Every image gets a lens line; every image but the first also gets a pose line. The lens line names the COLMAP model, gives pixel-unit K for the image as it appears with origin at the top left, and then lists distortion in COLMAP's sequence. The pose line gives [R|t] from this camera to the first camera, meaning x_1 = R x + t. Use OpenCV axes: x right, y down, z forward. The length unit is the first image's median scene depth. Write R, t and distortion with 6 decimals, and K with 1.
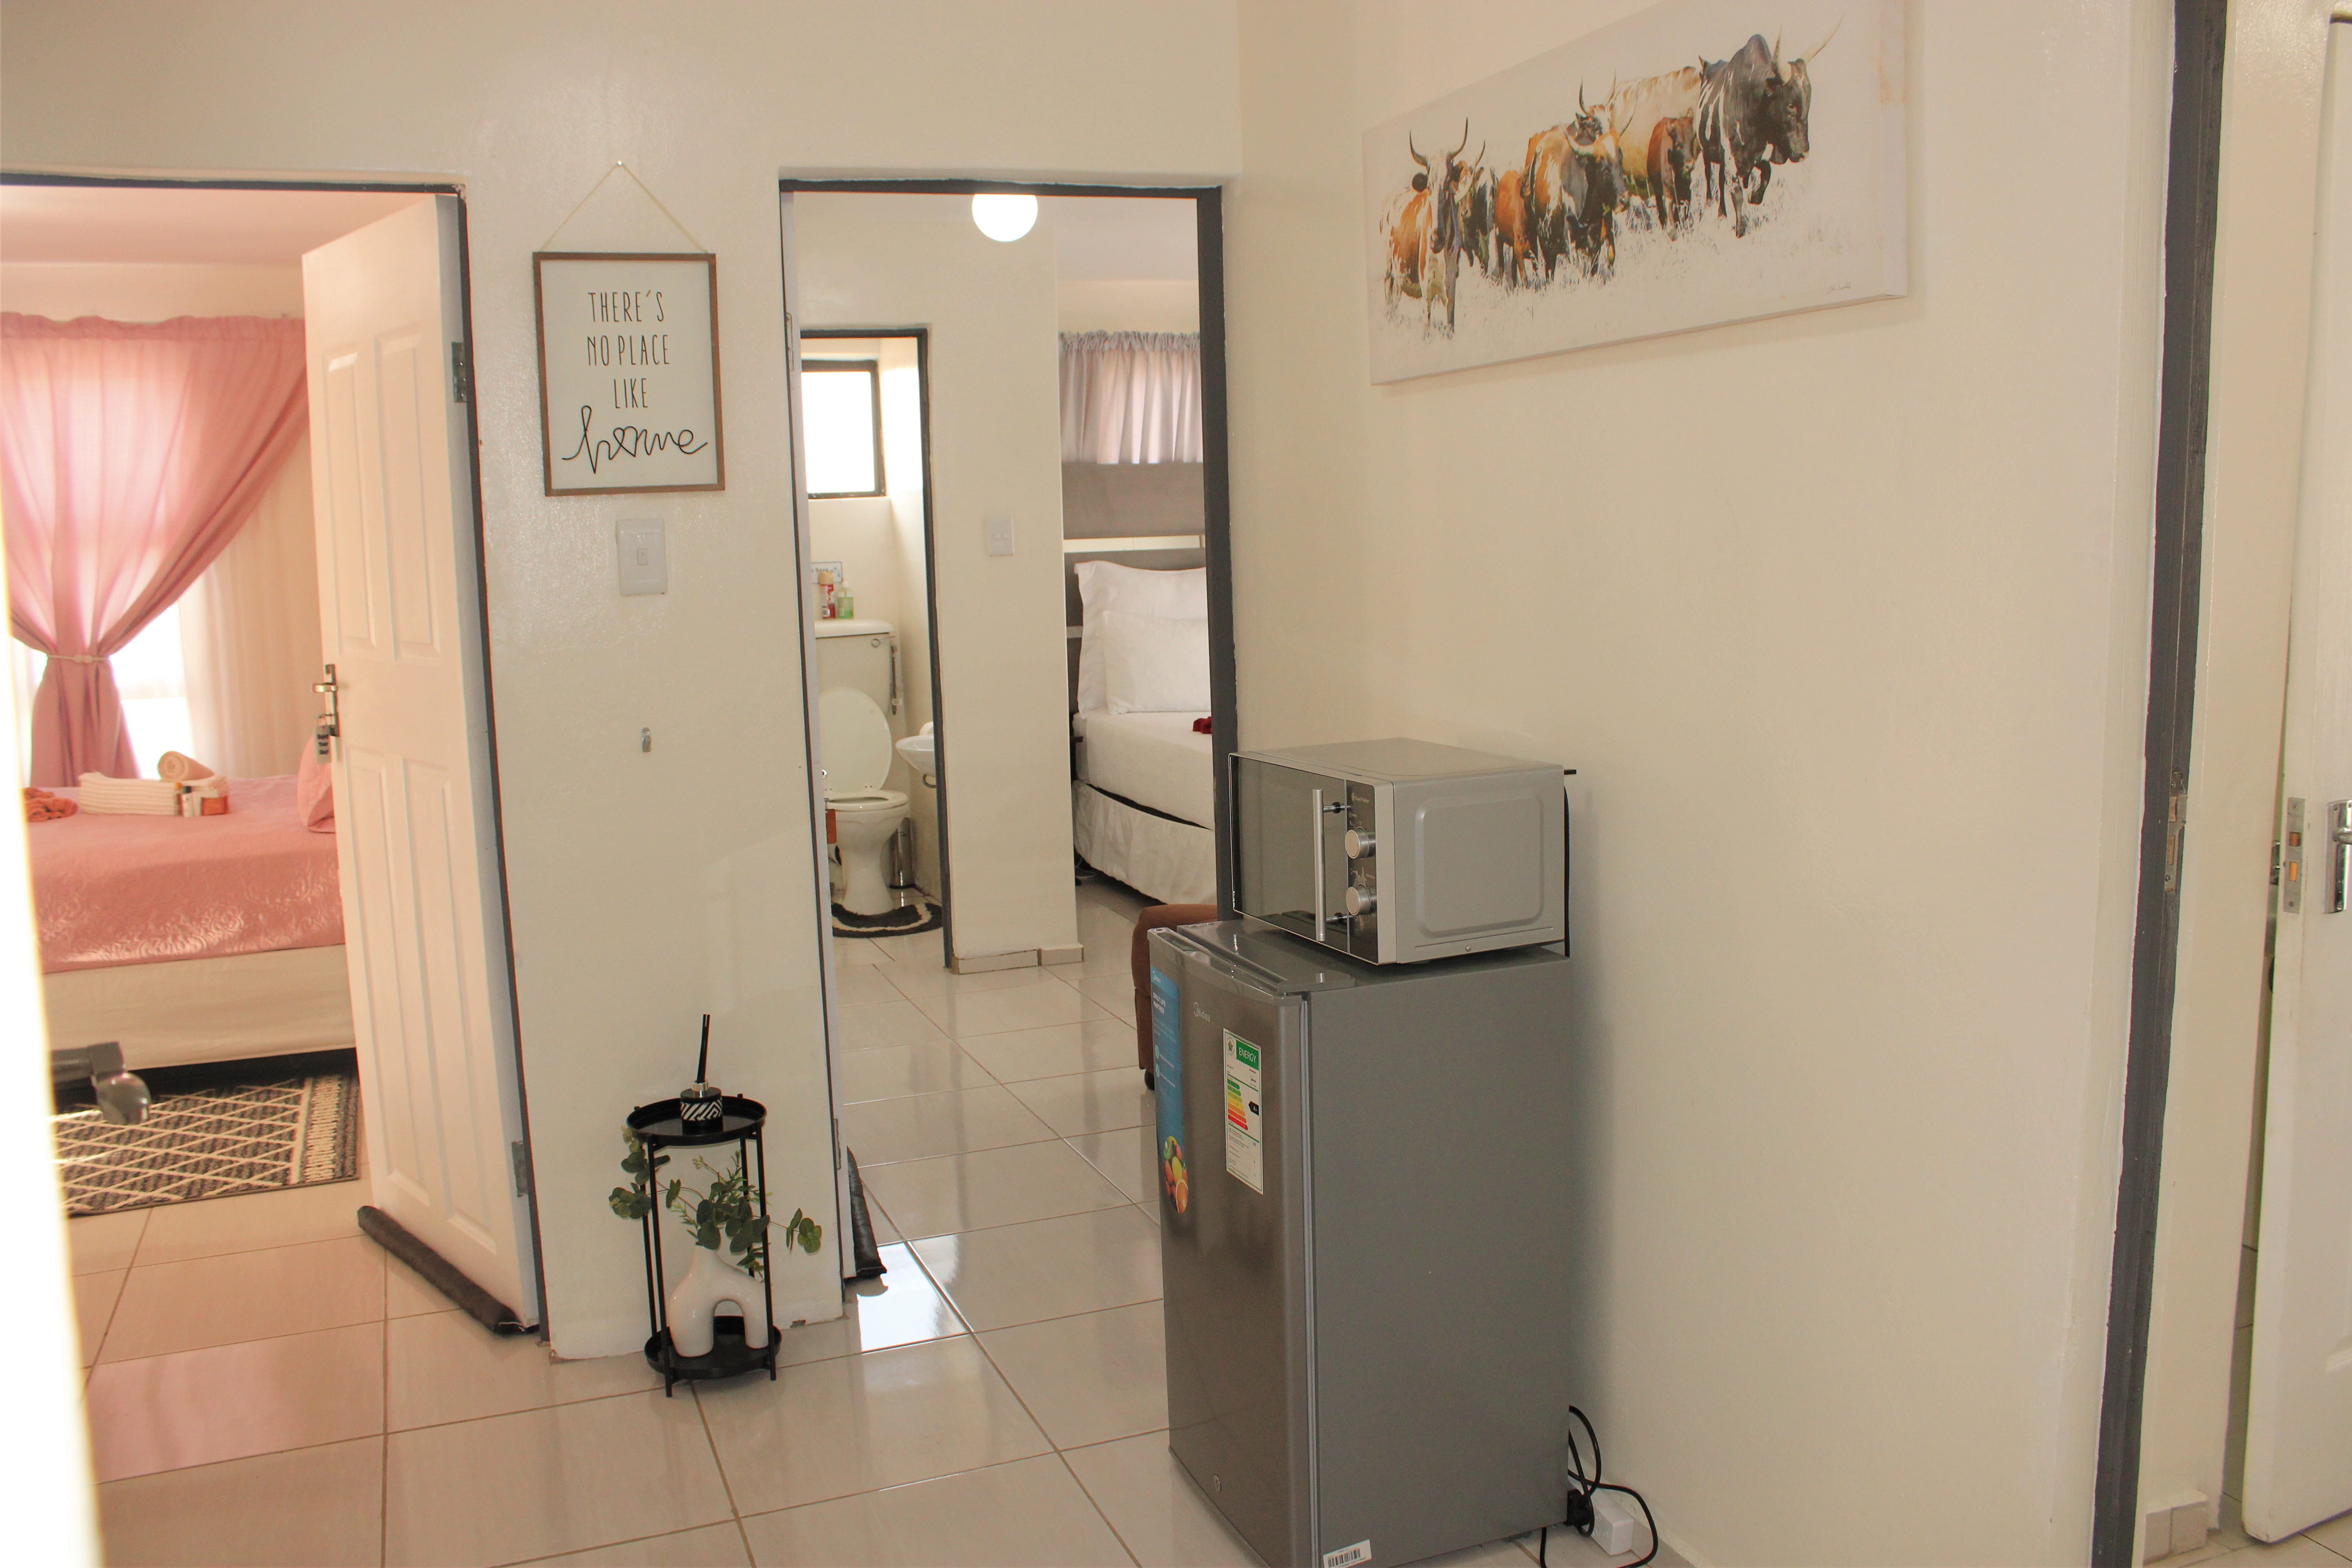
lens RADIAL K [[1898.2, 0, 1174.1], [0, 1898.2, 793.0], [0, 0, 1]] dist [-0.086339, 0.010686]
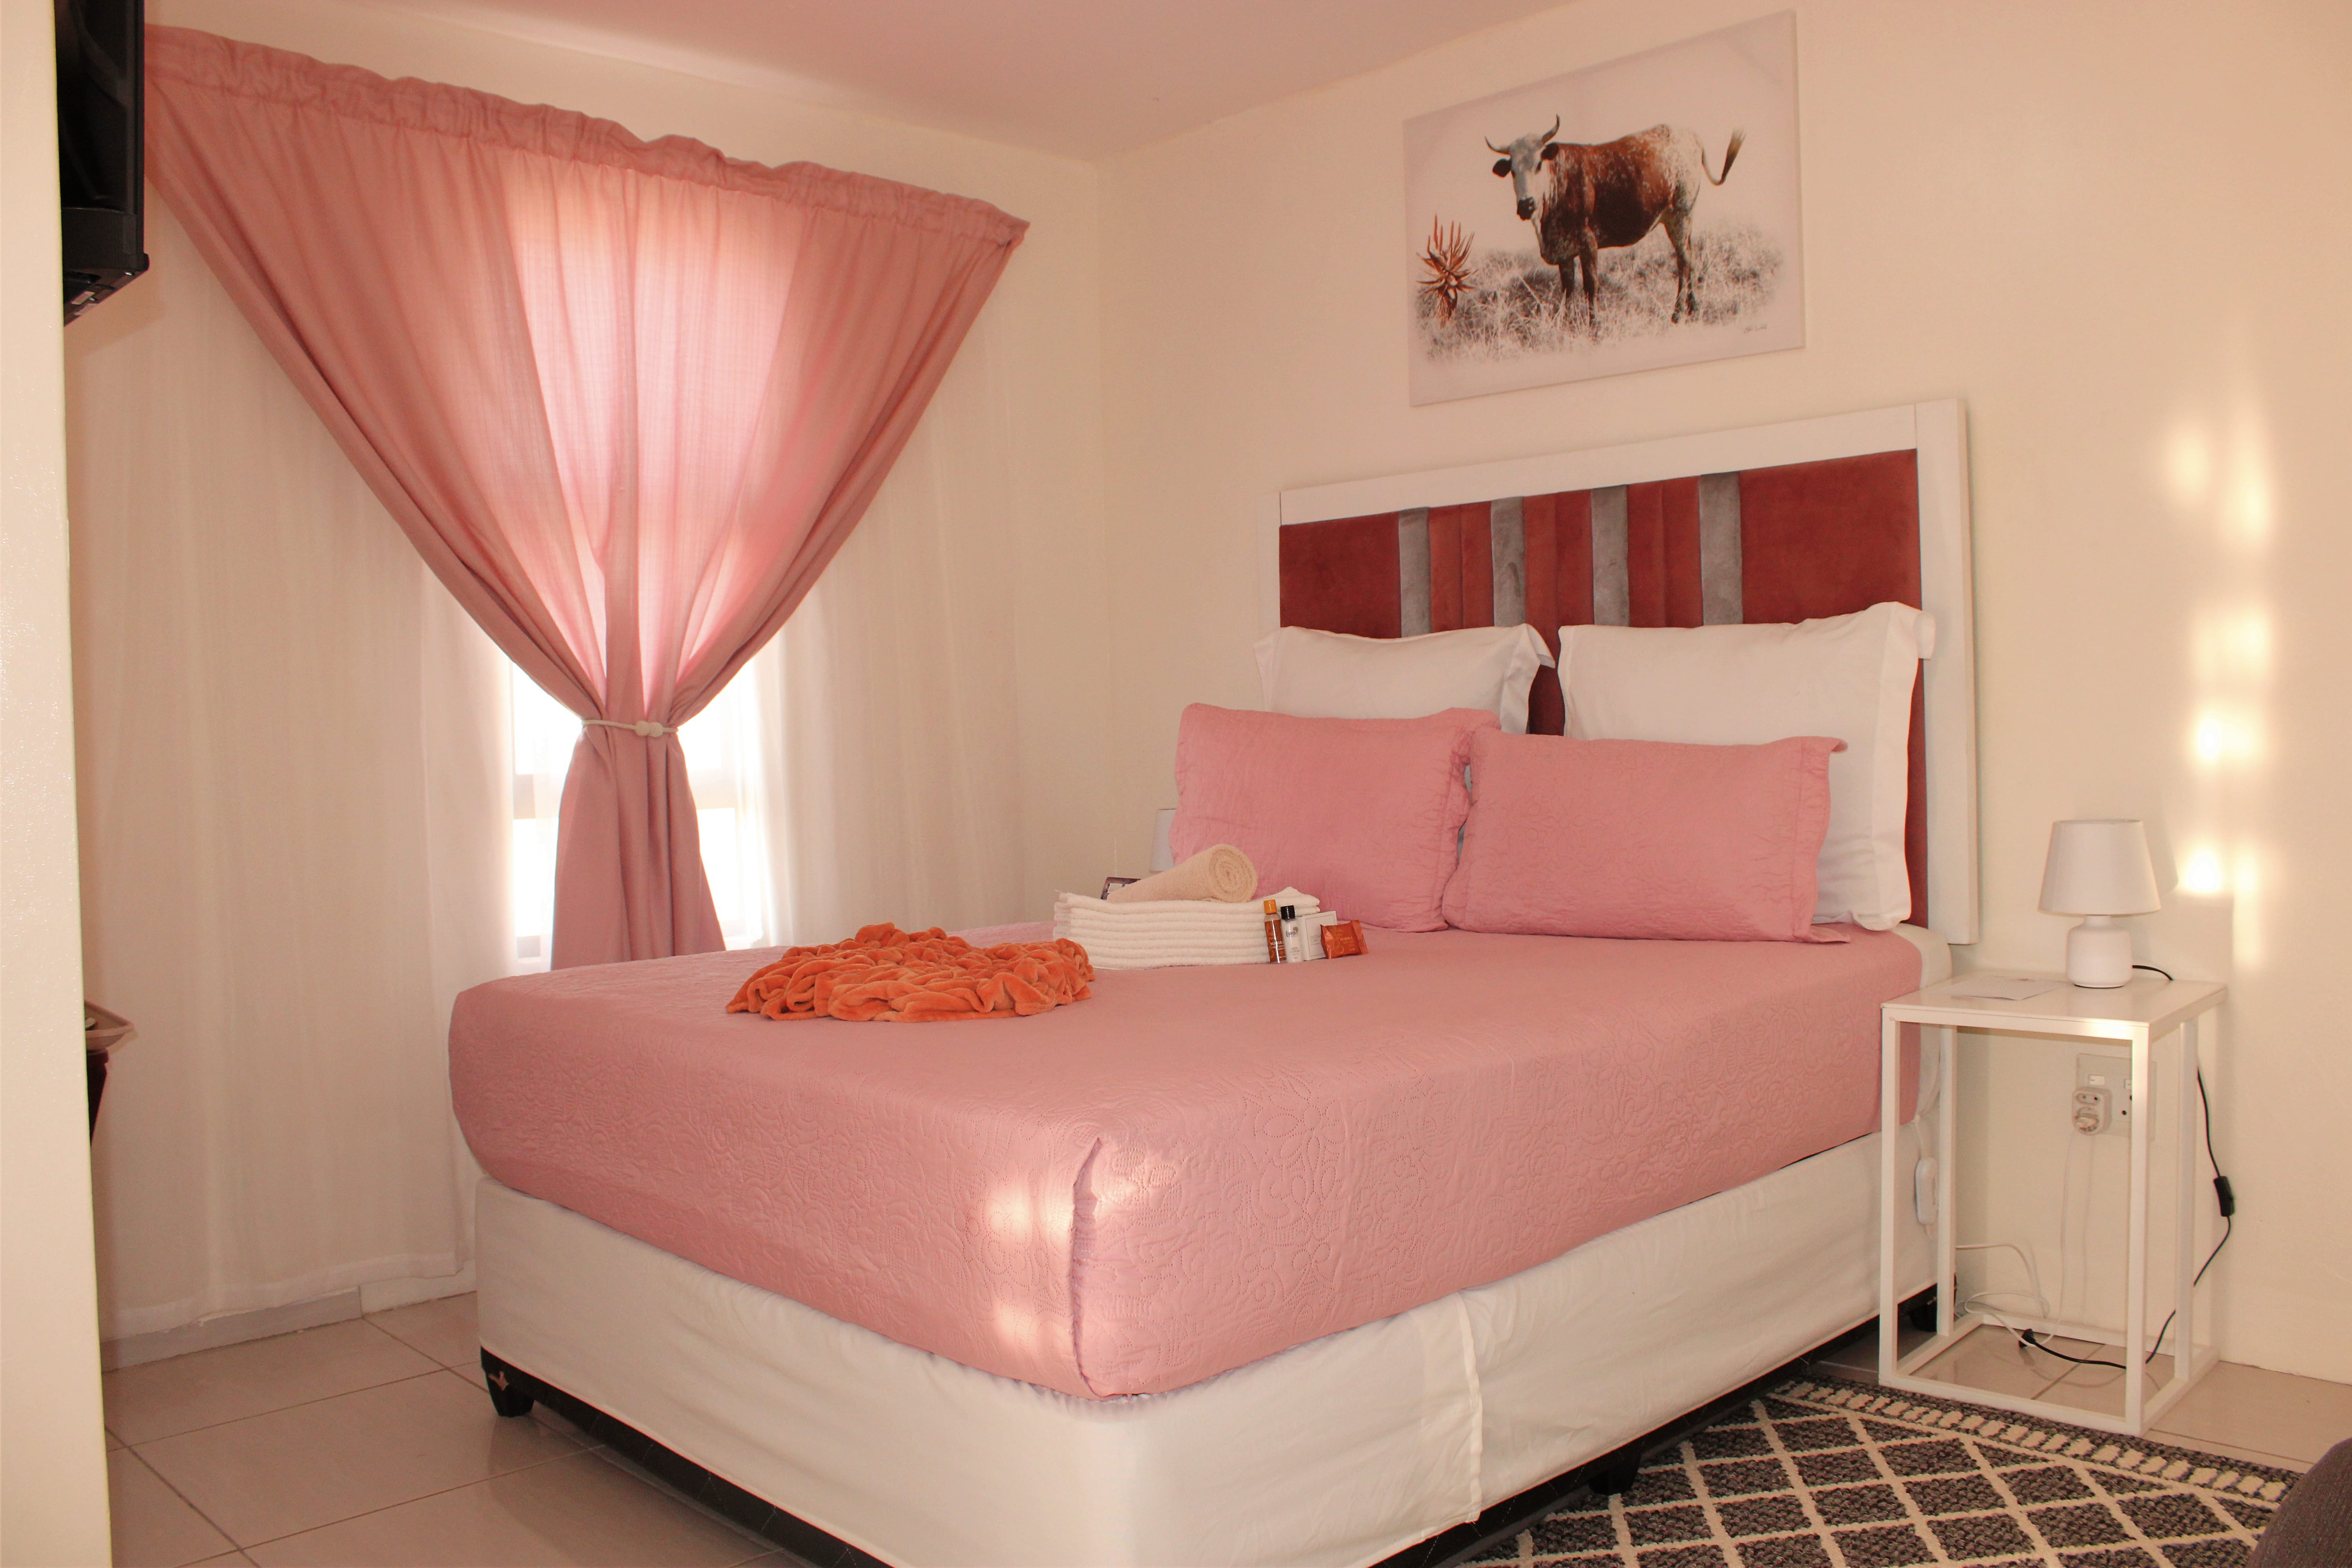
lens RADIAL K [[1898.2, 0, 1176.5], [0, 1898.2, 773.3], [0, 0, 1]] dist [-0.086339, 0.010686]
pose [[0.923617, -0.012456, 0.383113, -0.779226], [0.062440, 0.991012, -0.118310, 0.021467], [-0.378196, 0.133195, 0.916093, 0.489222]]
